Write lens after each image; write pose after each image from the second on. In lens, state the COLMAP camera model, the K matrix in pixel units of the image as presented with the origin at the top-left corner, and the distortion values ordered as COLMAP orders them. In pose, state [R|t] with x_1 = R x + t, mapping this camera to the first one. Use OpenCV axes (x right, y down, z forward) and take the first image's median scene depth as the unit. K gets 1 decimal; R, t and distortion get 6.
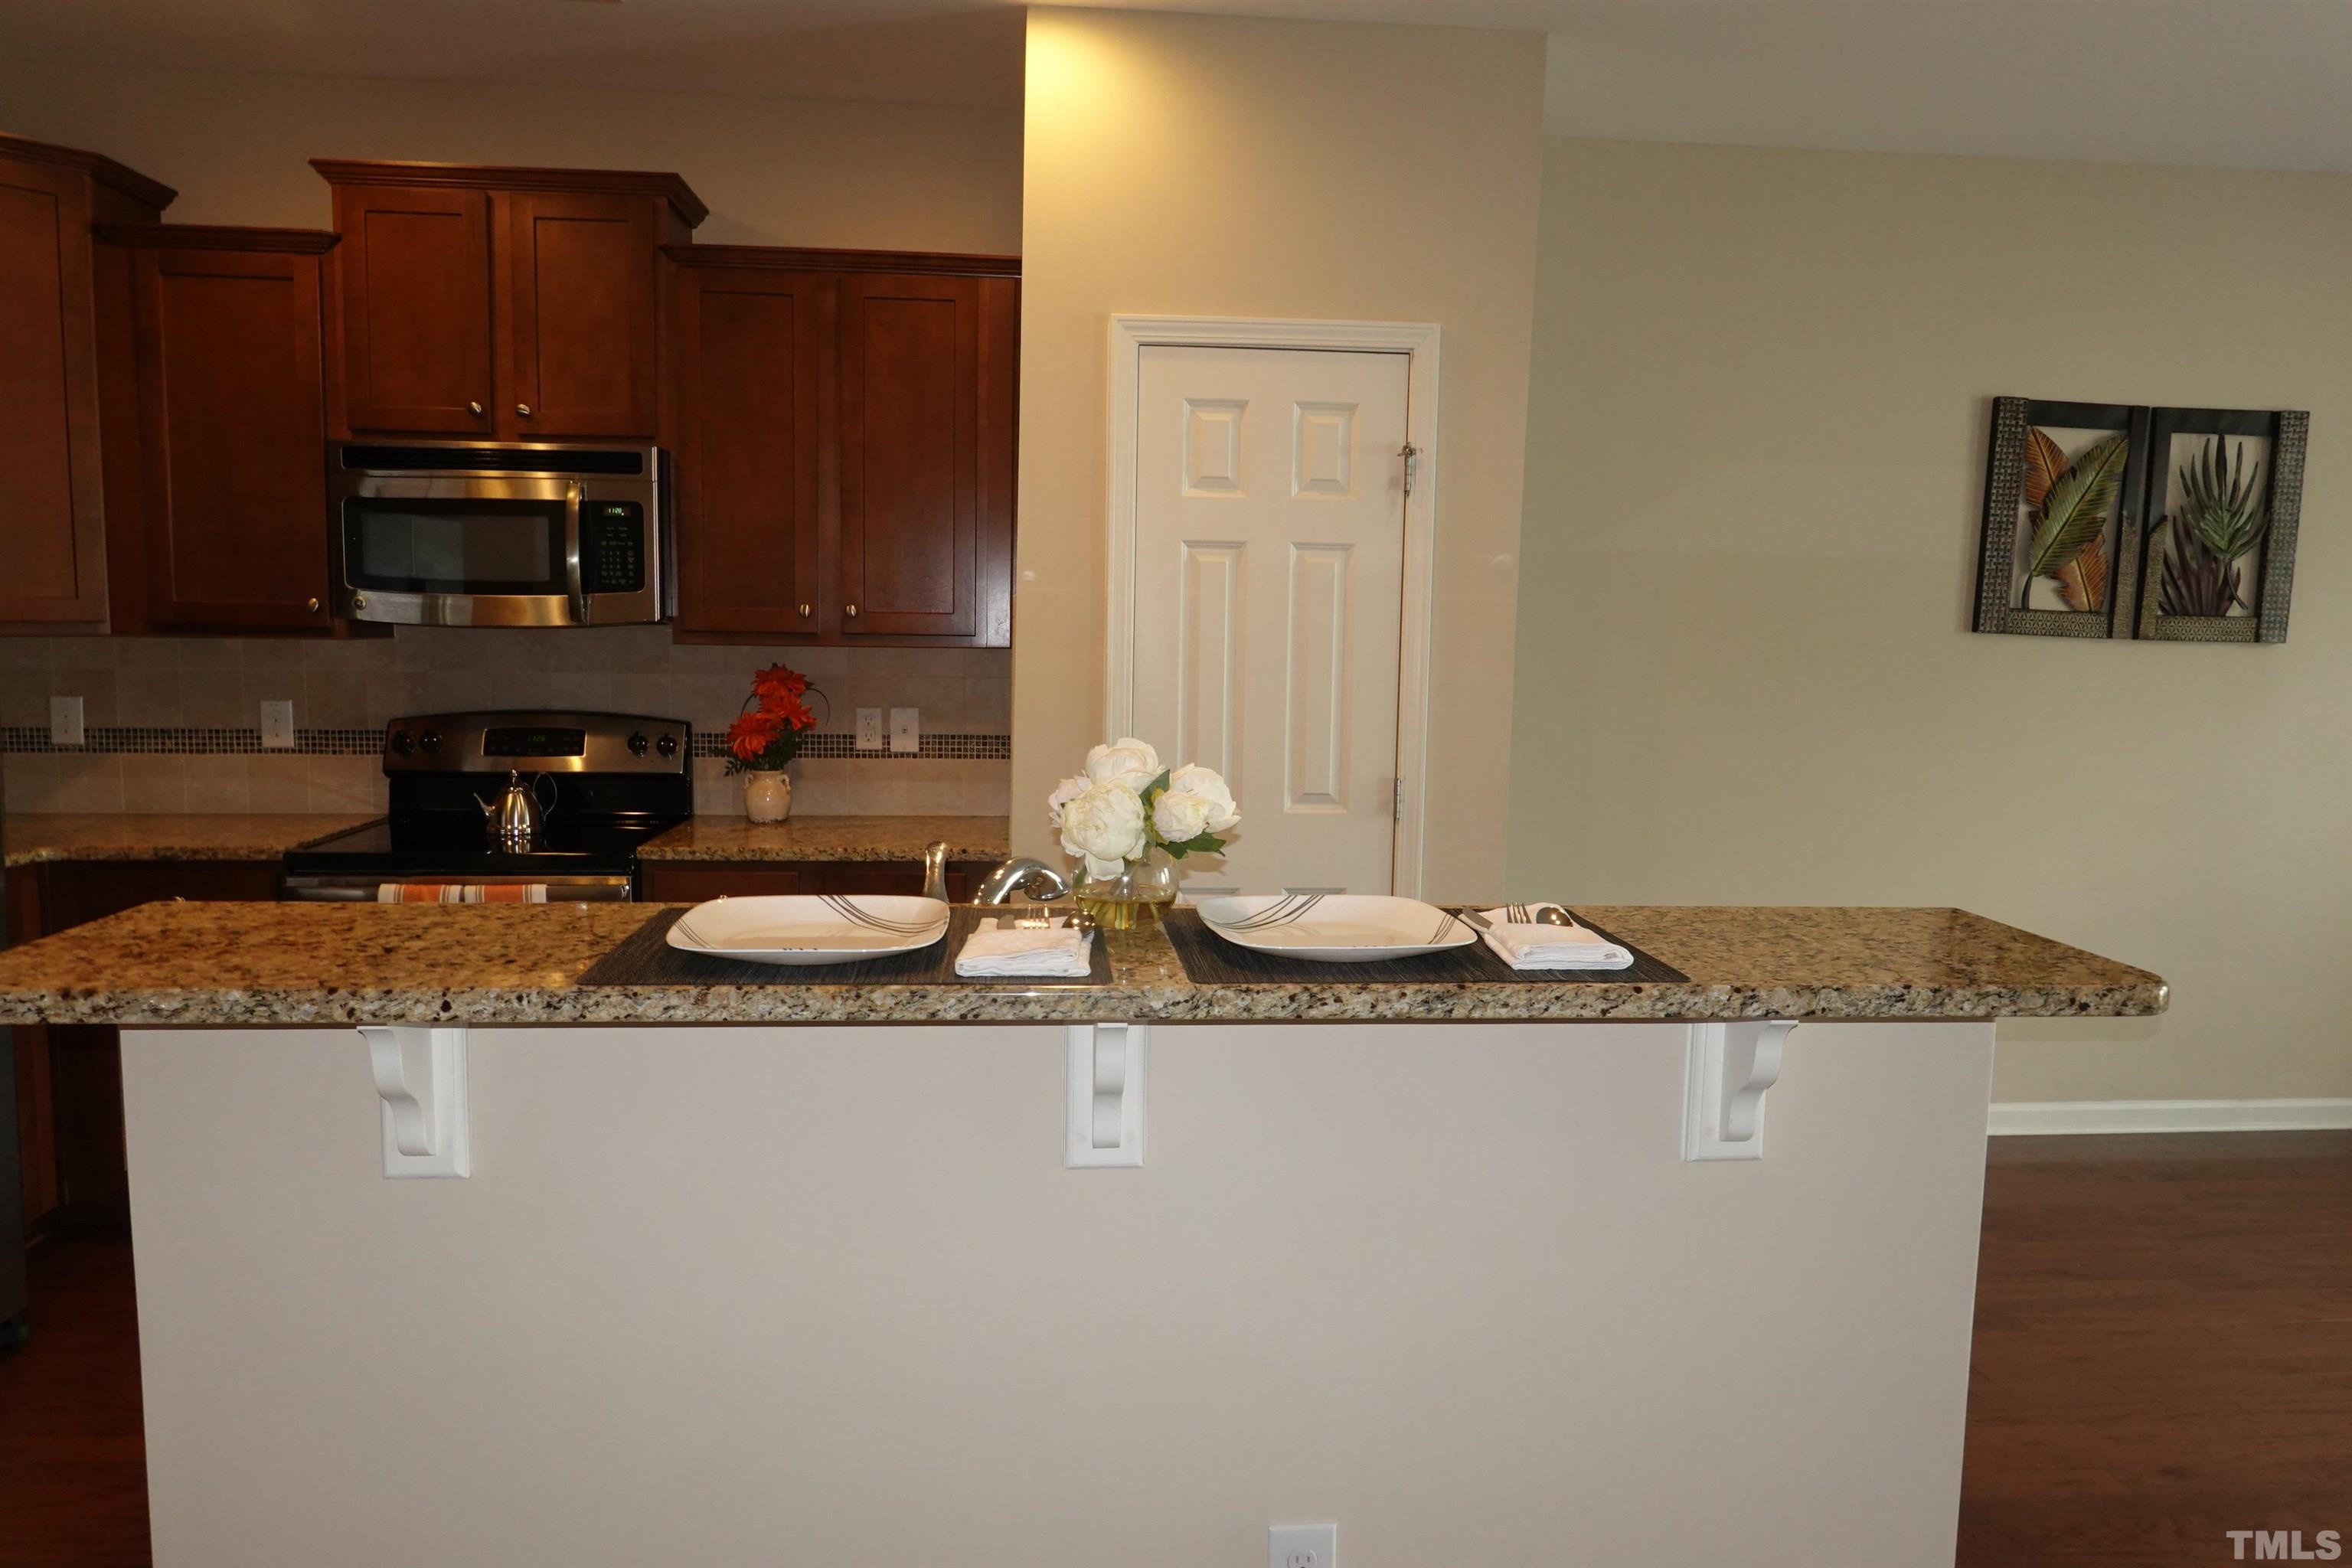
lens RADIAL K [[1561.9, 0, 1176.0], [0, 1561.9, 784.0], [0, 0, 1]] dist [-0.001446, -0.004980]
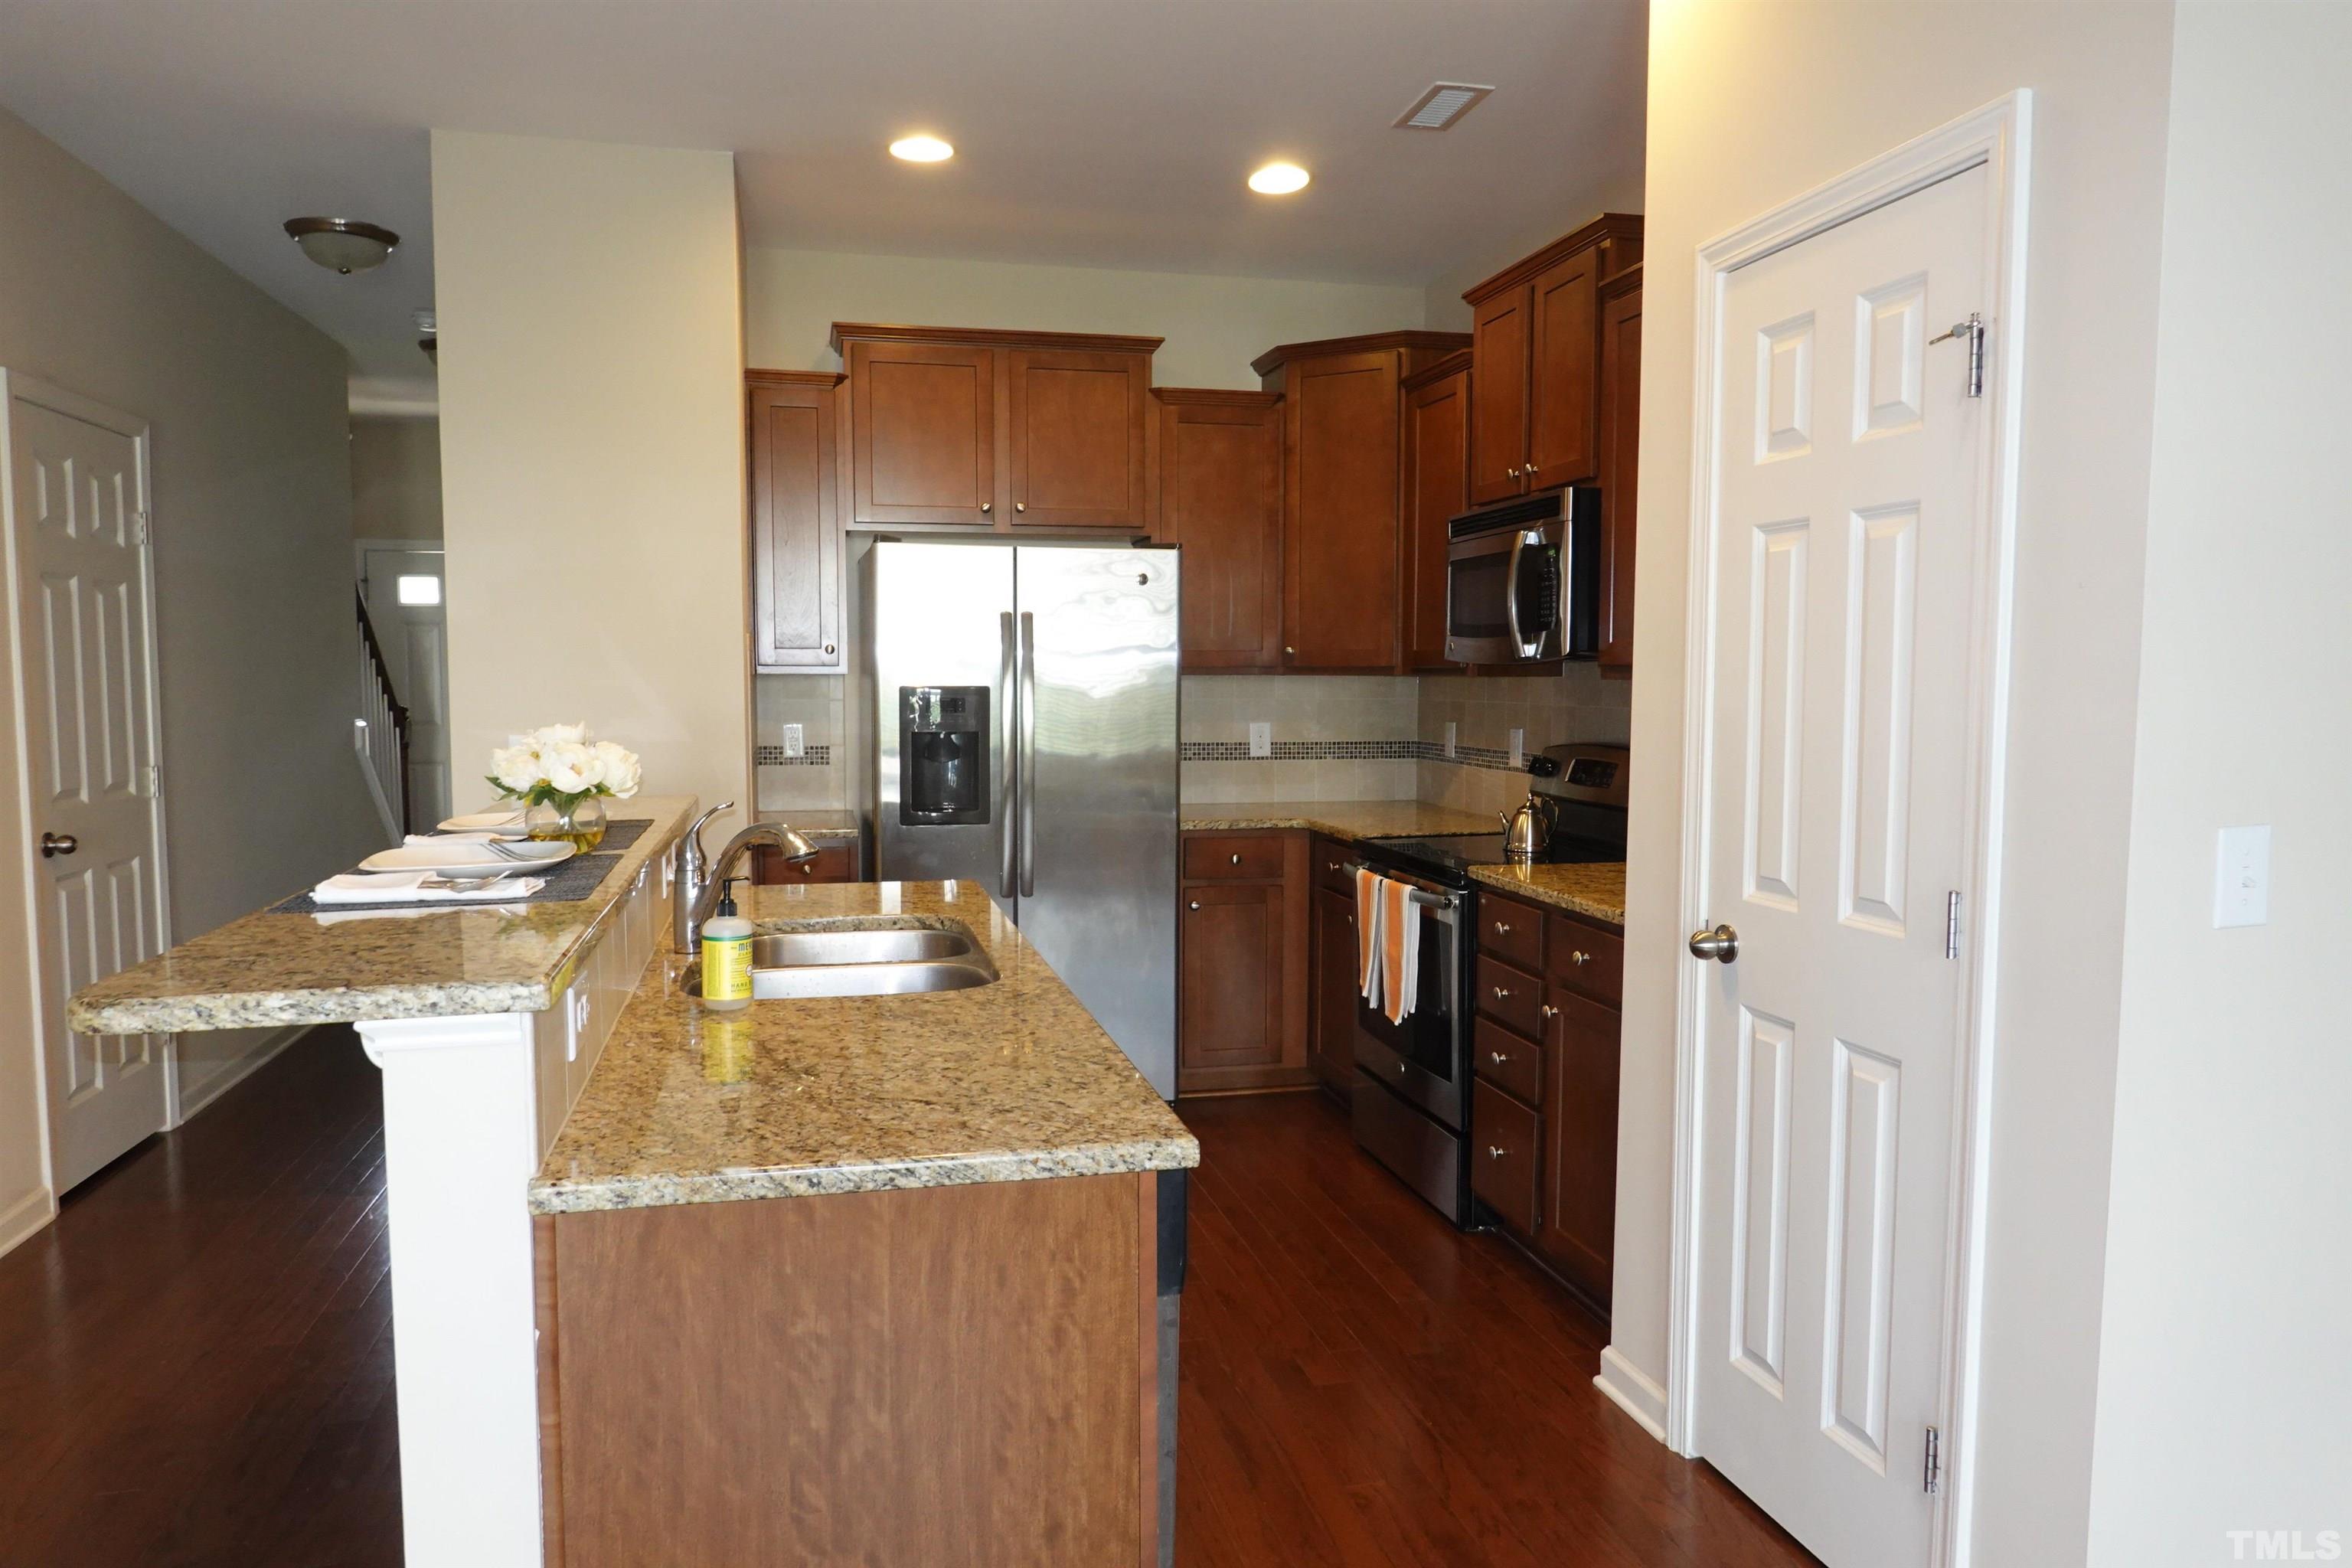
lens RADIAL K [[1561.9, 0, 1176.0], [0, 1561.9, 784.0], [0, 0, 1]] dist [-0.001446, -0.004980]
pose [[0.146890, 0.050631, -0.987856, 0.550273], [-0.097035, 0.994610, 0.036549, -0.029974], [0.984382, 0.090488, 0.151011, 0.511256]]
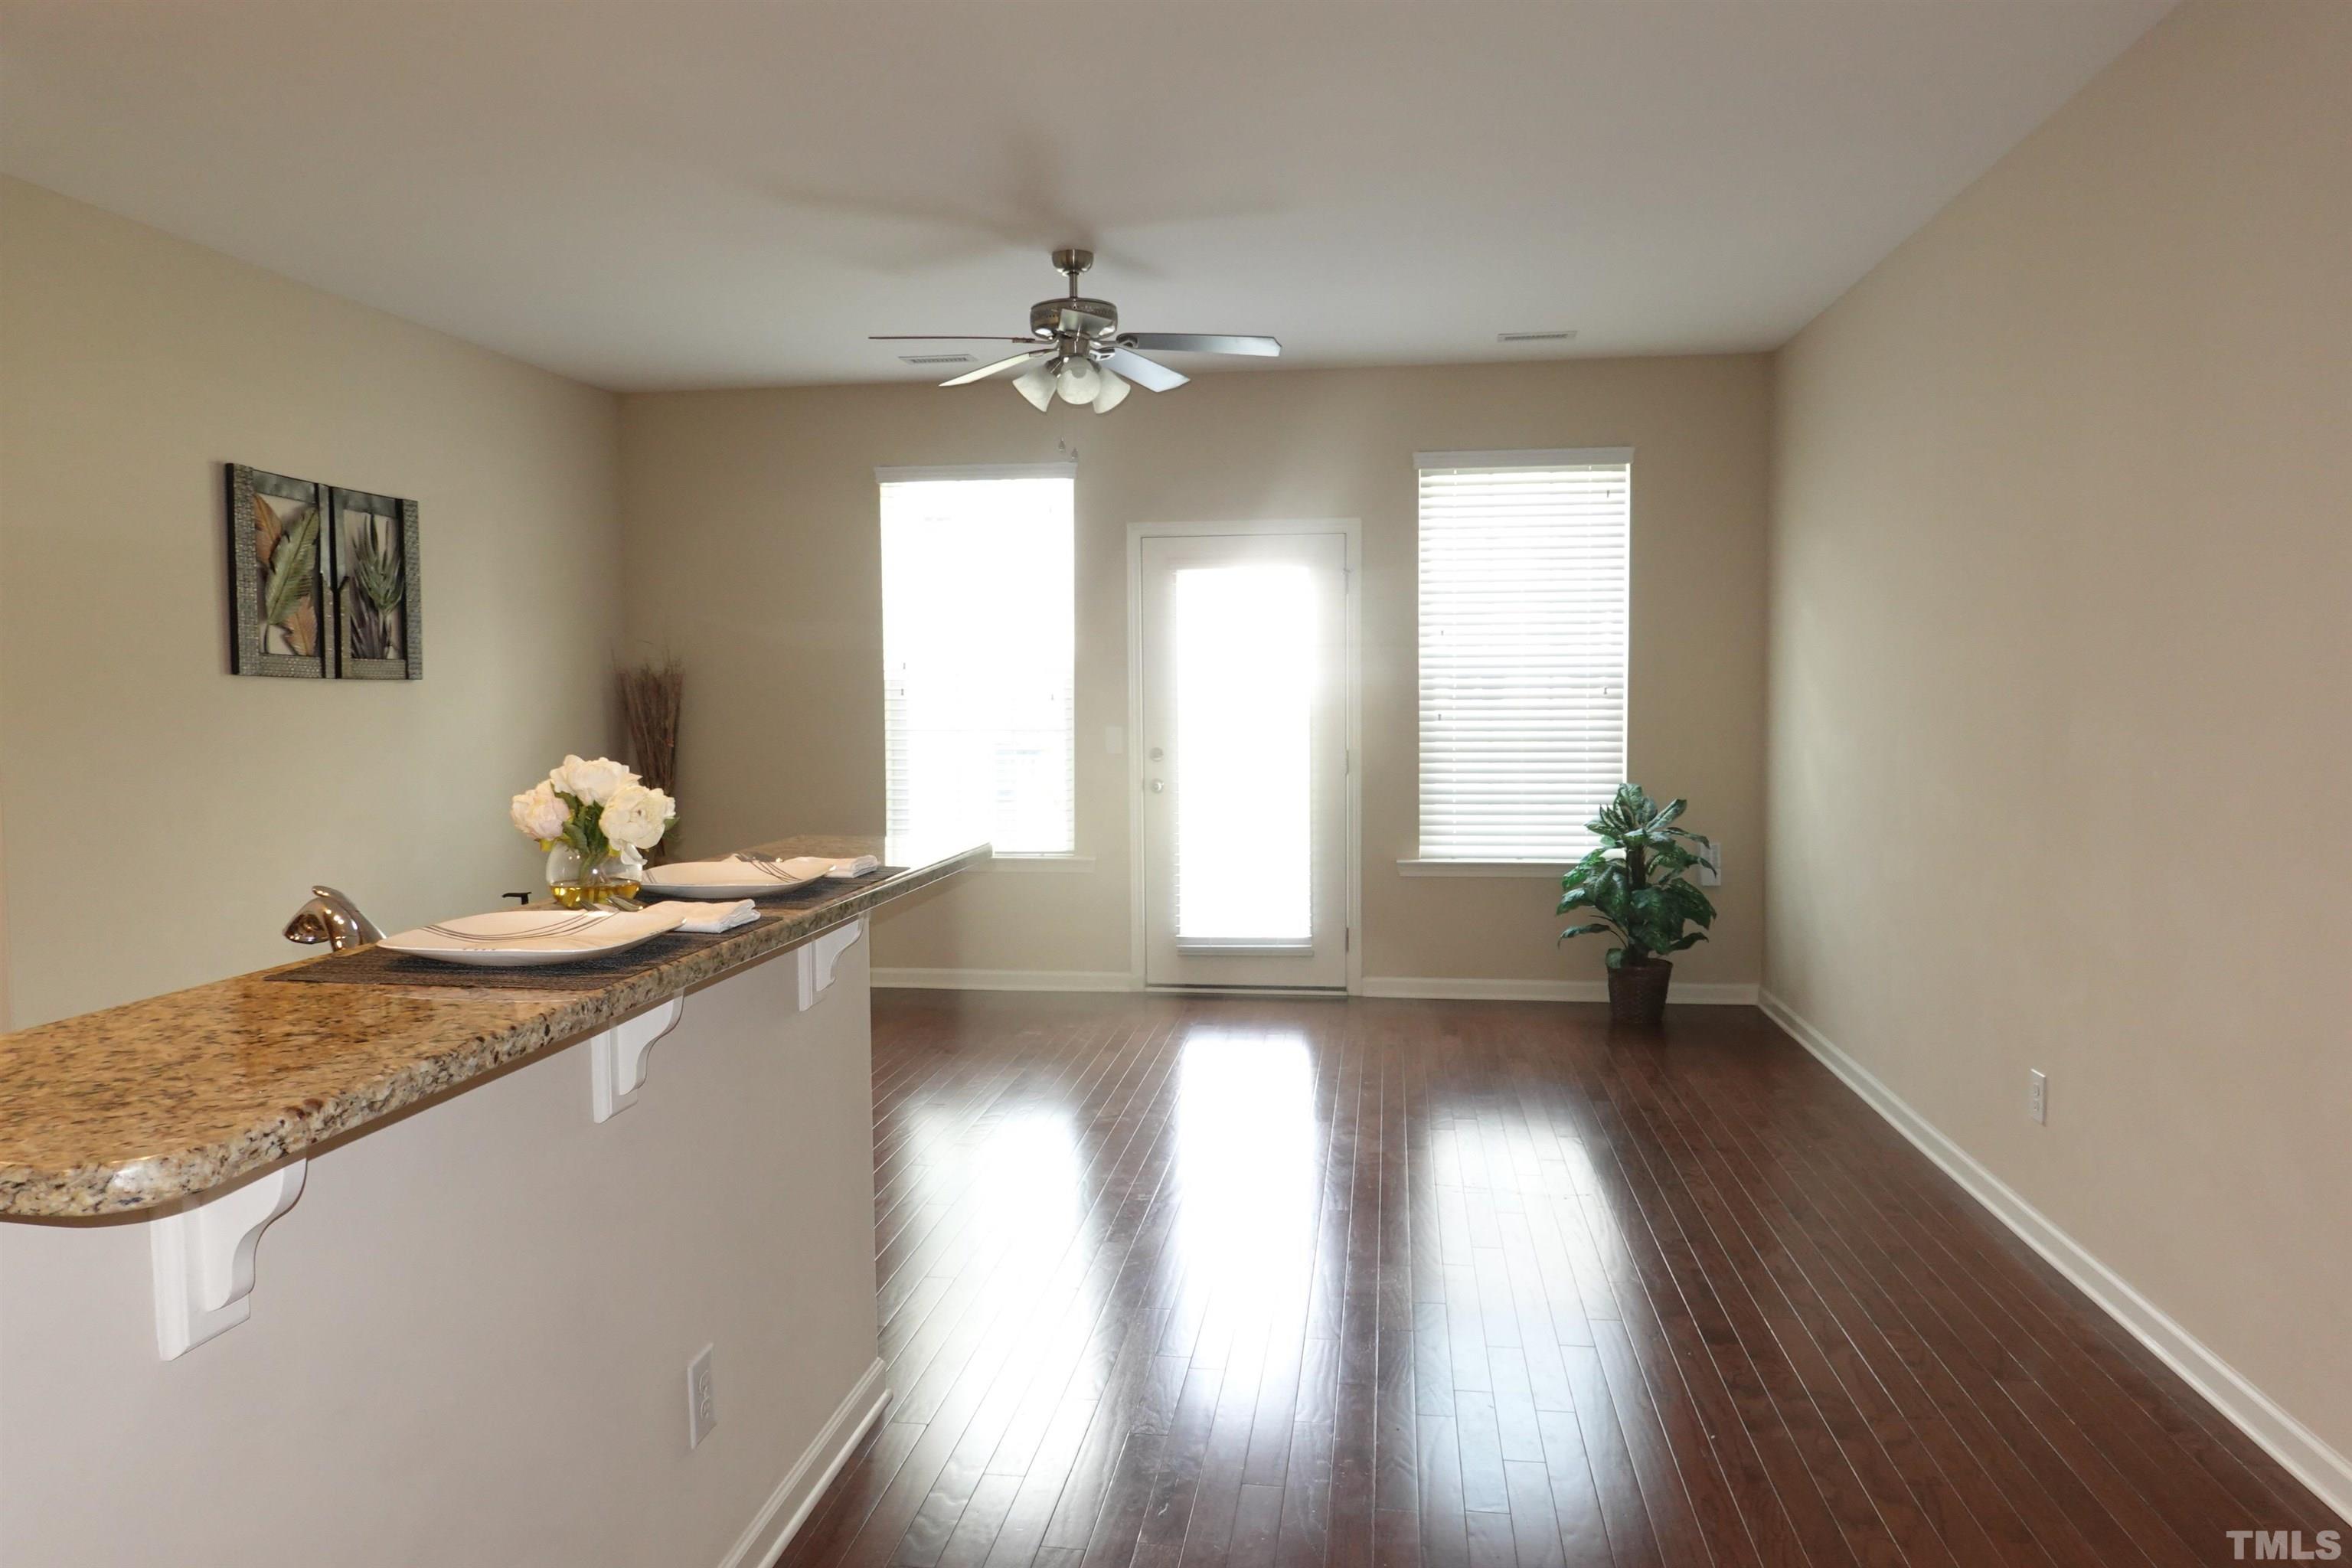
lens RADIAL K [[1561.9, 0, 1176.0], [0, 1561.9, 784.0], [0, 0, 1]] dist [-0.001446, -0.004980]
pose [[0.229546, -0.080495, 0.969964, -0.414176], [0.108418, 0.992487, 0.056706, -0.010285], [-0.967241, 0.092145, 0.236548, 0.100946]]
